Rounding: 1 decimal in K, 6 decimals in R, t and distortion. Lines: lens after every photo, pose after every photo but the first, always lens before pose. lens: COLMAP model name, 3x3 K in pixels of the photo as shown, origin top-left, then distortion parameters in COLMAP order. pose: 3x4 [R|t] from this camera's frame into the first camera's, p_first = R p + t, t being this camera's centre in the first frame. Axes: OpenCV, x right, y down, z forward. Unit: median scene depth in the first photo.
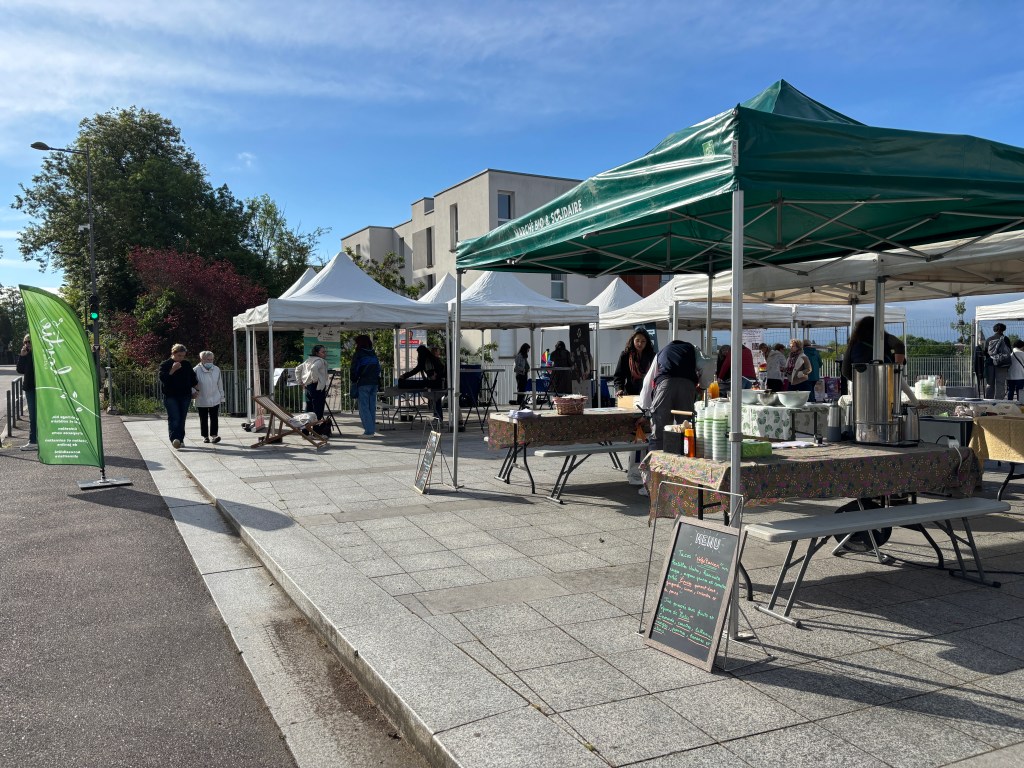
lens RADIAL K [[767.5, 0, 492.4], [0, 767.5, 384.4], [0, 0, 1]] dist [-0.003260, -0.002000]
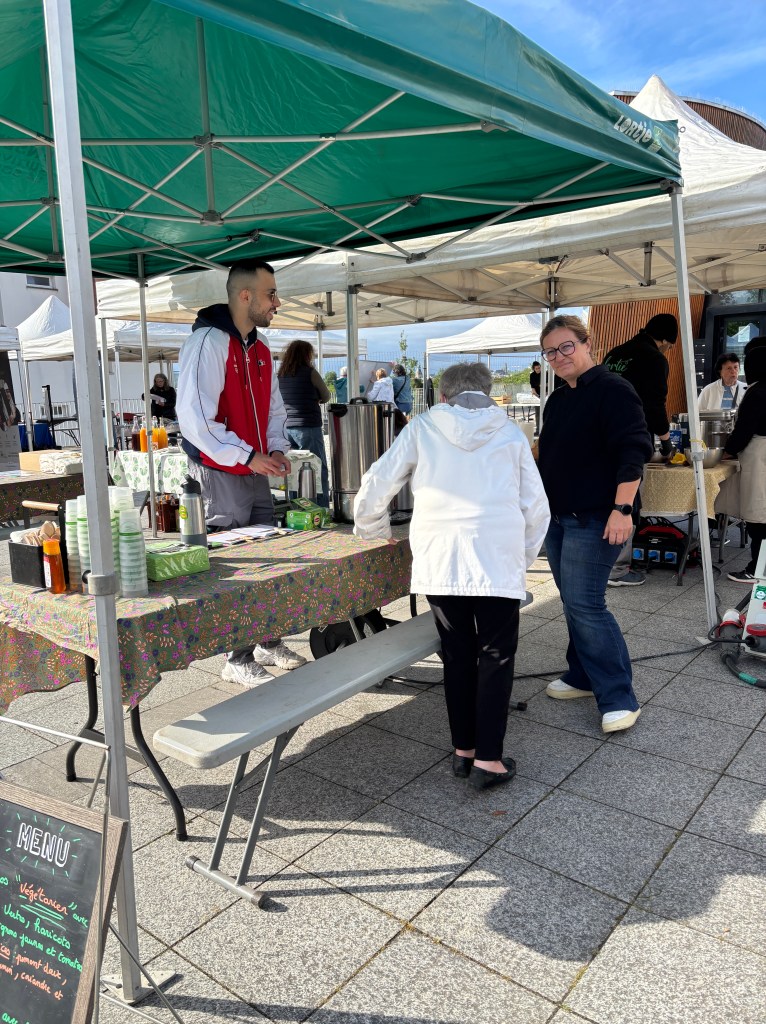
lens RADIAL K [[786.7, 0, 383.0], [0, 786.7, 512.0], [0, 0, 1]] dist [0.017339, 0.003448]
pose [[0.867954, -0.092693, 0.487918, 0.207522], [0.036138, 0.991612, 0.124098, -0.020262], [-0.495329, -0.090079, 0.864023, 0.459359]]
